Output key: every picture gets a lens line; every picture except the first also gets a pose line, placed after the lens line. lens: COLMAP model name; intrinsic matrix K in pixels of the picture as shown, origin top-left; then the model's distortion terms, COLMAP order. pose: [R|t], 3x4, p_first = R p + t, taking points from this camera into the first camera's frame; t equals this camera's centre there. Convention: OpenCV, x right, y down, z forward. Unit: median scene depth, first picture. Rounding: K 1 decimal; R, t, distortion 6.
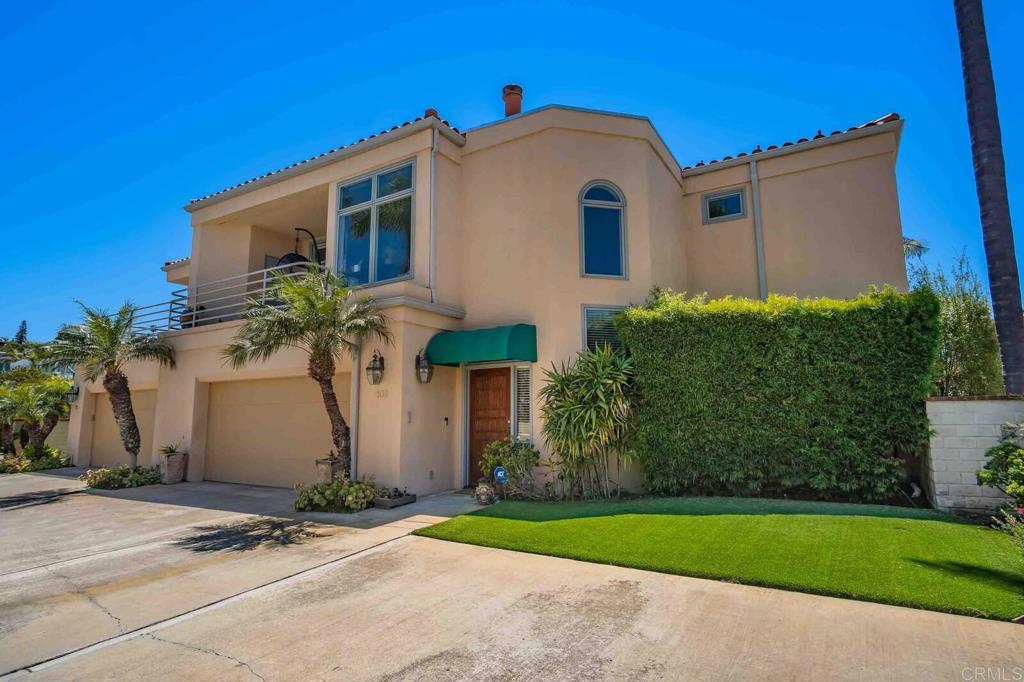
lens RADIAL K [[543.0, 0, 511.6], [0, 543.0, 340.0], [0, 0, 1]] dist [-0.021992, -0.000481]
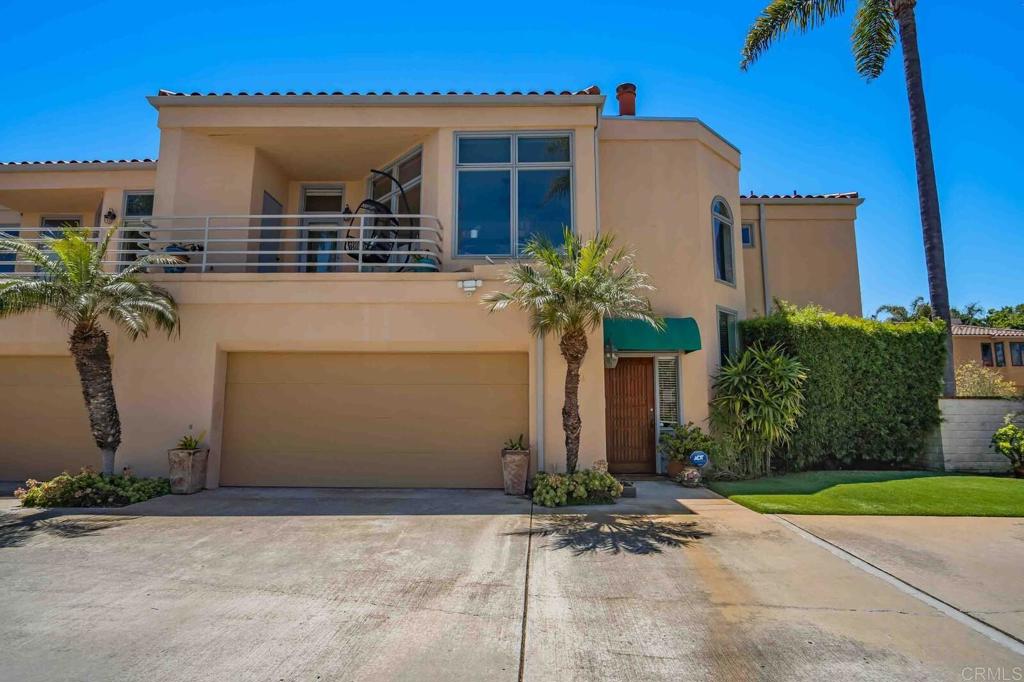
lens RADIAL K [[543.0, 0, 511.2], [0, 543.0, 341.9], [0, 0, 1]] dist [-0.021992, -0.000481]
pose [[0.866166, 0.079887, 0.493331, -0.679593], [-0.080244, 0.996565, -0.020488, 0.057531], [-0.493273, -0.021841, 0.869601, 0.210572]]
